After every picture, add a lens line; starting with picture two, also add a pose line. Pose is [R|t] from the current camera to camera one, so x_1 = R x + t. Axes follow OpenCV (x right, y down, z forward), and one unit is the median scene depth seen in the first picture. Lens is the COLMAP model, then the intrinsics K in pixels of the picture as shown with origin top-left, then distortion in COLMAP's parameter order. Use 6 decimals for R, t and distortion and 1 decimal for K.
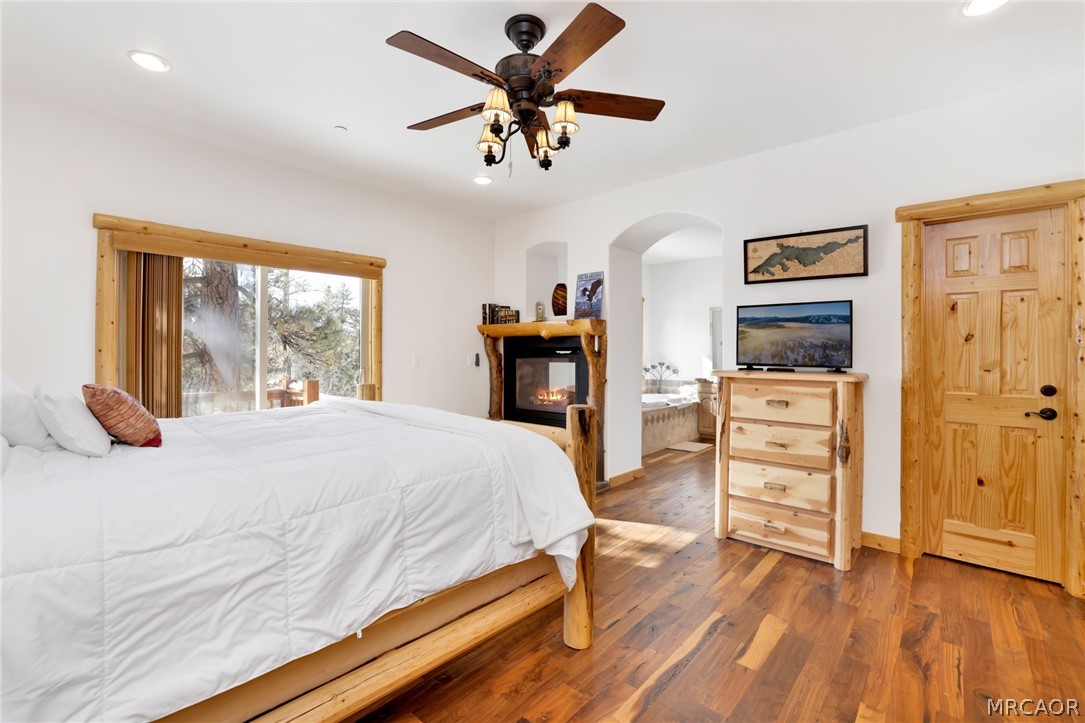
lens RADIAL K [[474.2, 0, 548.6], [0, 474.2, 353.6], [0, 0, 1]] dist [-0.030711, 0.009199]
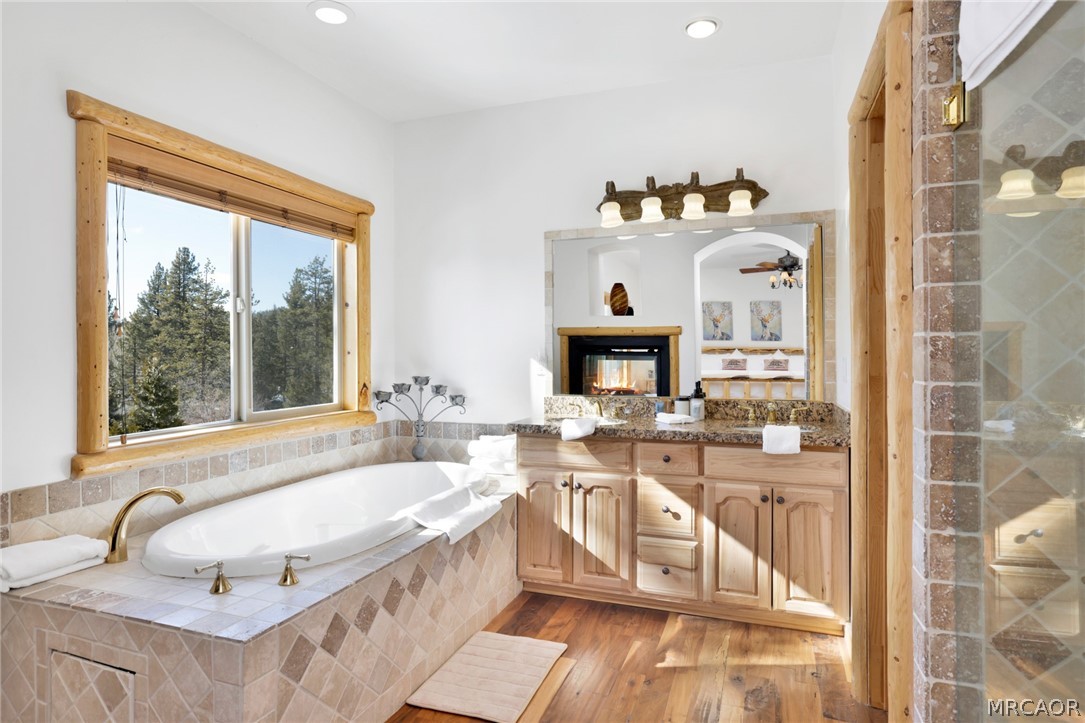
lens RADIAL K [[599.9, 0, 543.5], [0, 599.9, 359.2], [0, 0, 1]] dist [-0.003325, 0.004263]
pose [[0.936144, -0.006302, 0.351560, 0.163832], [0.004692, 0.999974, 0.005430, 0.003442], [-0.351585, -0.003434, 0.936150, 0.529979]]
